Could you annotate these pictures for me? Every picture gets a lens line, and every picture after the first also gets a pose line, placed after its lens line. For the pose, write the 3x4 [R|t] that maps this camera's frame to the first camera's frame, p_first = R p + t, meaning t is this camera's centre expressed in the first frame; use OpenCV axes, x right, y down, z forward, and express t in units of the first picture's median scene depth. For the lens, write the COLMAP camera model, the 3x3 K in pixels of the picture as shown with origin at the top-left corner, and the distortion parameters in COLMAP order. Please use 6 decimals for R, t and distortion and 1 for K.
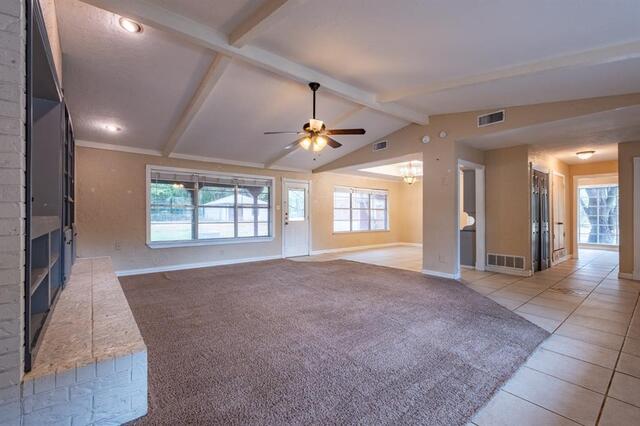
lens RADIAL K [[280.5, 0, 316.3], [0, 280.5, 214.2], [0, 0, 1]] dist [0.000355, -0.000020]
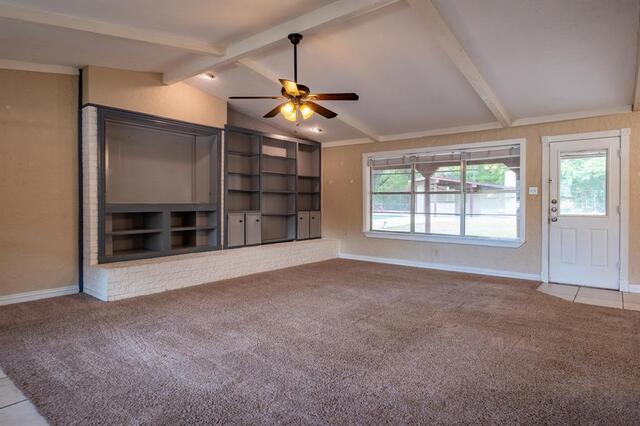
lens RADIAL K [[365.3, 0, 317.4], [0, 365.3, 209.3], [0, 0, 1]] dist [-0.006413, -0.001366]
pose [[0.217438, 0.017169, -0.975923, 0.530240], [-0.001383, 0.999850, 0.017282, 0.001592], [0.976073, -0.002408, 0.217429, 0.444546]]
